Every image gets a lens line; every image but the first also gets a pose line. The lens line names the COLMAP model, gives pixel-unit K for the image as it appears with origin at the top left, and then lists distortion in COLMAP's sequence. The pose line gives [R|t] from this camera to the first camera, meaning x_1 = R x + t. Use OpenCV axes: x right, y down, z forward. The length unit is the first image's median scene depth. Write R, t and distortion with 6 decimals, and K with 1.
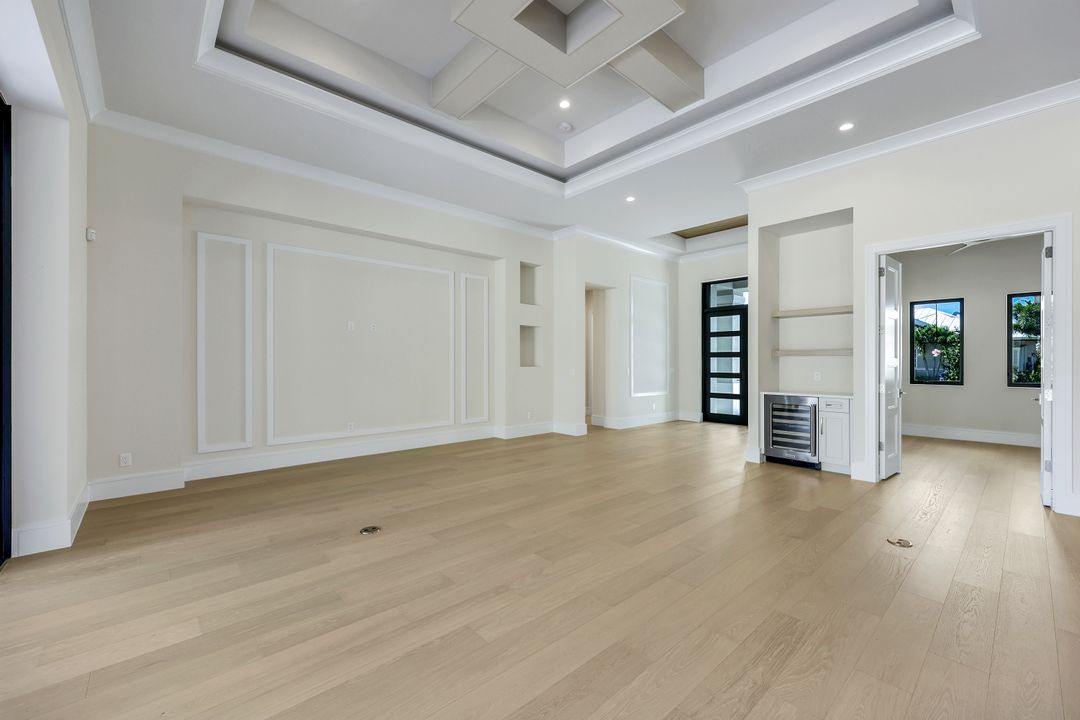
lens RADIAL K [[442.8, 0, 541.8], [0, 442.8, 355.5], [0, 0, 1]] dist [0.005458, 0.000206]
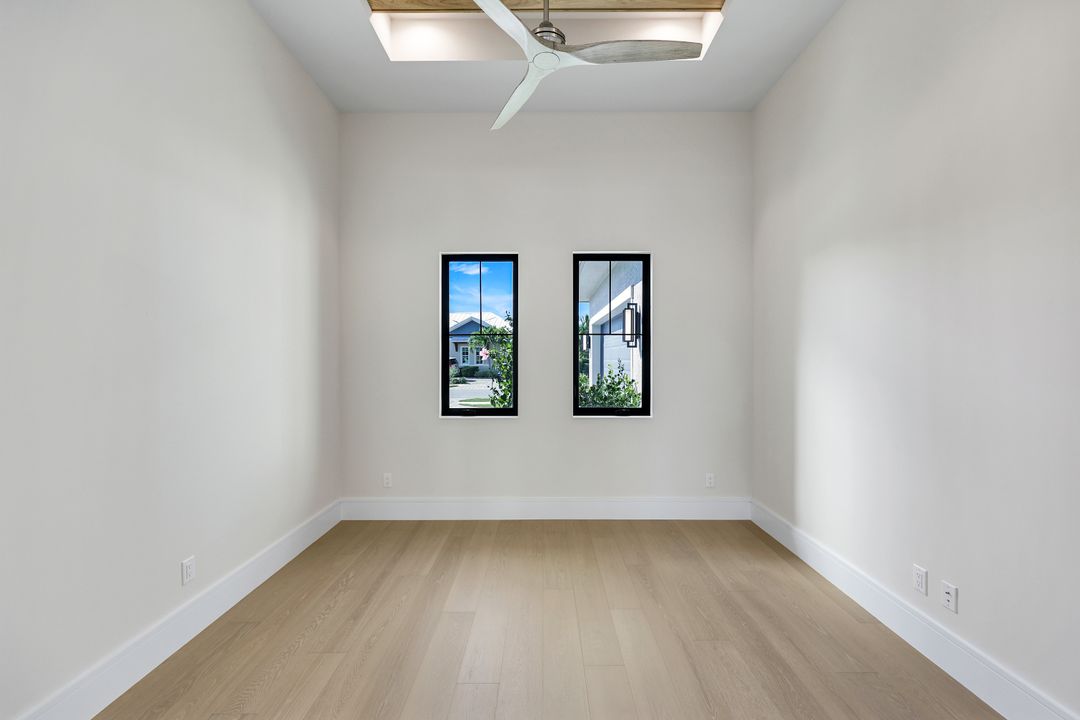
lens RADIAL K [[442.8, 0, 540.3], [0, 442.8, 358.7], [0, 0, 1]] dist [0.005458, 0.000206]
pose [[0.680621, -0.012539, 0.732529, 0.500413], [0.001472, 0.999875, 0.015748, -0.009062], [-0.732635, -0.009640, 0.680554, 0.536579]]
